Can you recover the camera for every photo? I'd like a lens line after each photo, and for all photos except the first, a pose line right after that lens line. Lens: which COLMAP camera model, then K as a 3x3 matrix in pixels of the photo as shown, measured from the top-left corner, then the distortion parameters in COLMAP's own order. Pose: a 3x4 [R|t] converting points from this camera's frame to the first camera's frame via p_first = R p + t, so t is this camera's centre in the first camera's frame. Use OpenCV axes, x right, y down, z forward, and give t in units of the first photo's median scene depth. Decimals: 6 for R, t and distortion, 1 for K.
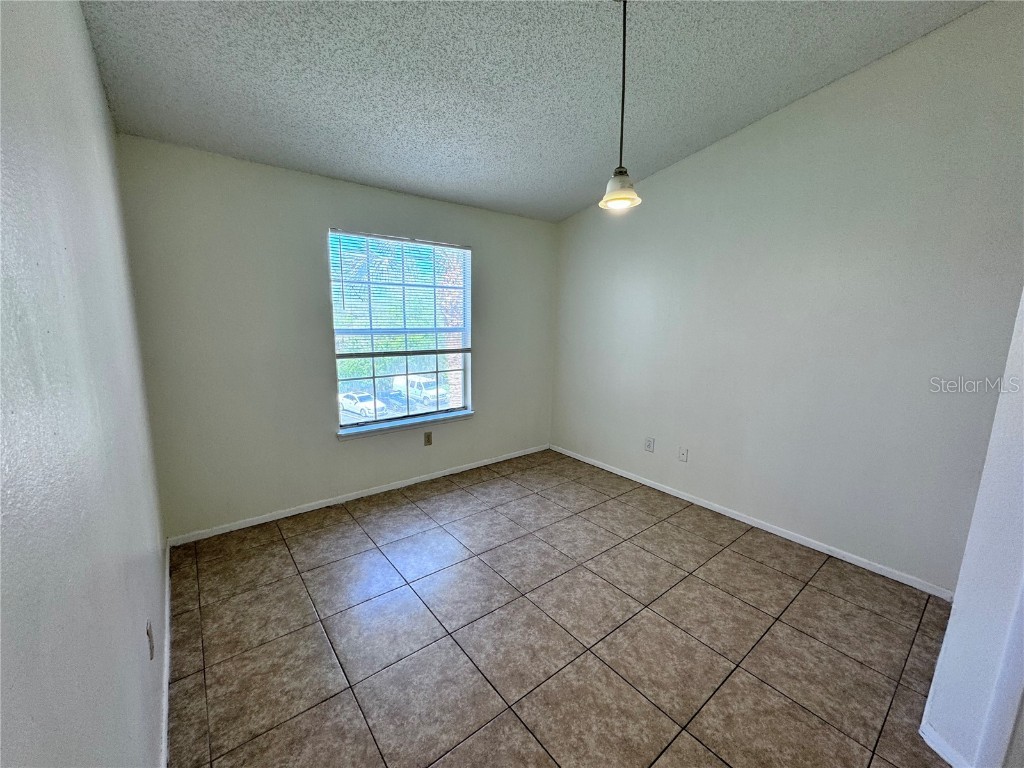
lens RADIAL K [[409.3, 0, 514.4], [0, 409.3, 383.1], [0, 0, 1]] dist [-0.000396, -0.000406]
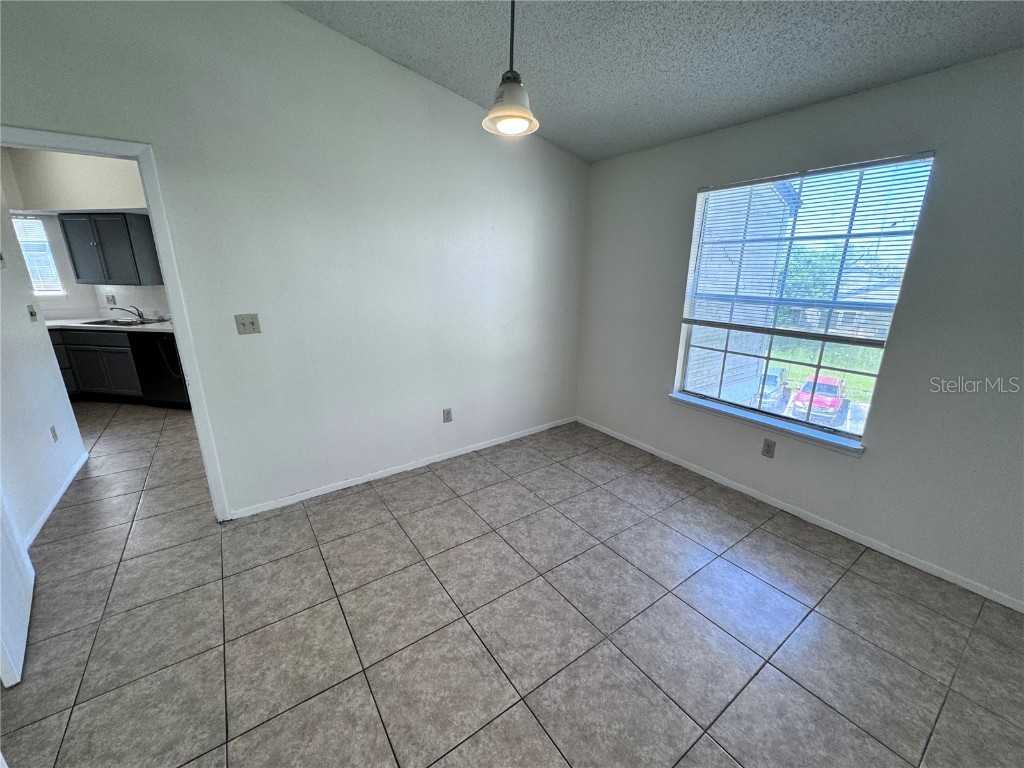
lens RADIAL K [[409.3, 0, 507.0], [0, 409.3, 383.3], [0, 0, 1]] dist [-0.000396, -0.000406]
pose [[-0.076294, 0.256214, -0.963605, 0.742252], [-0.168719, 0.949168, 0.265733, -0.136934], [0.982707, 0.182852, -0.029188, 0.761592]]
